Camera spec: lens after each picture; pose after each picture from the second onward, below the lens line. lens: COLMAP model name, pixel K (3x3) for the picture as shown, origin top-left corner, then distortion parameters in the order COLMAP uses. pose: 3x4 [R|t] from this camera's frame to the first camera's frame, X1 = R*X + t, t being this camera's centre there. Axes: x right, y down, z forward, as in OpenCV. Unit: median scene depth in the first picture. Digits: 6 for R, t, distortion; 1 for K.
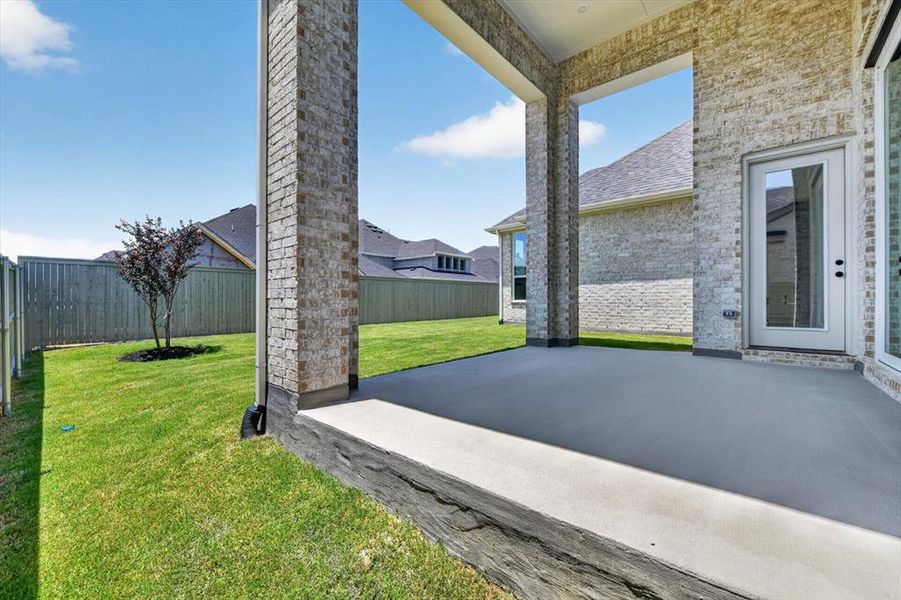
lens RADIAL K [[360.5, 0, 455.3], [0, 360.5, 300.8], [0, 0, 1]] dist [-0.010314, -0.000203]
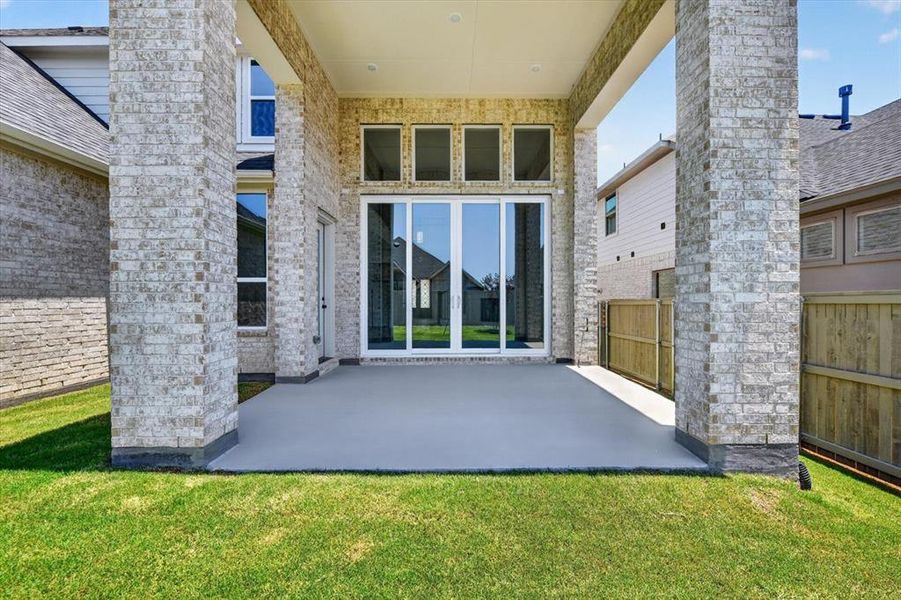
lens RADIAL K [[360.5, 0, 455.3], [0, 360.5, 300.8], [0, 0, 1]] dist [-0.010314, -0.000203]
pose [[-0.638185, 0.001136, 0.769882, -0.245308], [-0.000961, 0.999997, -0.002272, -0.054775], [-0.769883, -0.002189, -0.638182, 0.859441]]
